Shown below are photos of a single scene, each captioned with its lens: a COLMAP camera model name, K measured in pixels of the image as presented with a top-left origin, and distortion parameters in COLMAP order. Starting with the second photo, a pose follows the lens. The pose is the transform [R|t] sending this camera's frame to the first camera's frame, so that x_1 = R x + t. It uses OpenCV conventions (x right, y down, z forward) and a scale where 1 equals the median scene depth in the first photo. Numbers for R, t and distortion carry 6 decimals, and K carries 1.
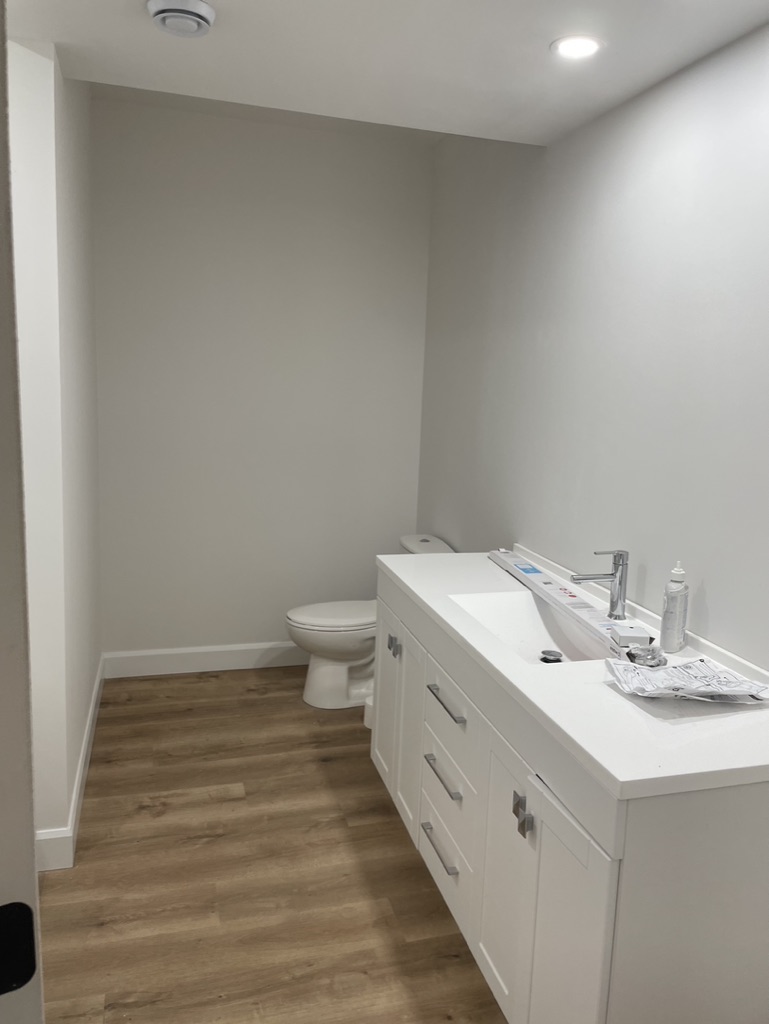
lens RADIAL K [[771.3, 0, 386.2], [0, 771.3, 505.0], [0, 0, 1]] dist [0.081217, -0.109573]
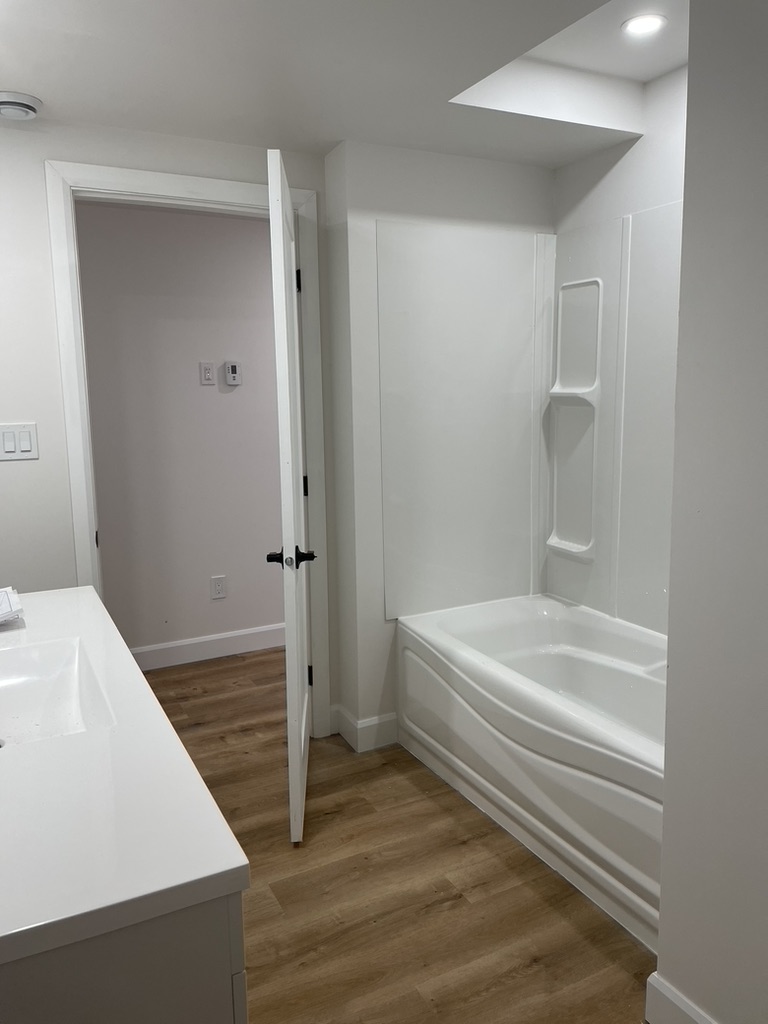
lens RADIAL K [[771.3, 0, 385.7], [0, 771.3, 505.0], [0, 0, 1]] dist [0.081217, -0.109573]
pose [[-0.980182, 0.001475, -0.198093, -0.006026], [-0.060023, 0.950753, 0.304082, -0.270877], [0.188786, 0.309946, -0.931823, 1.798838]]
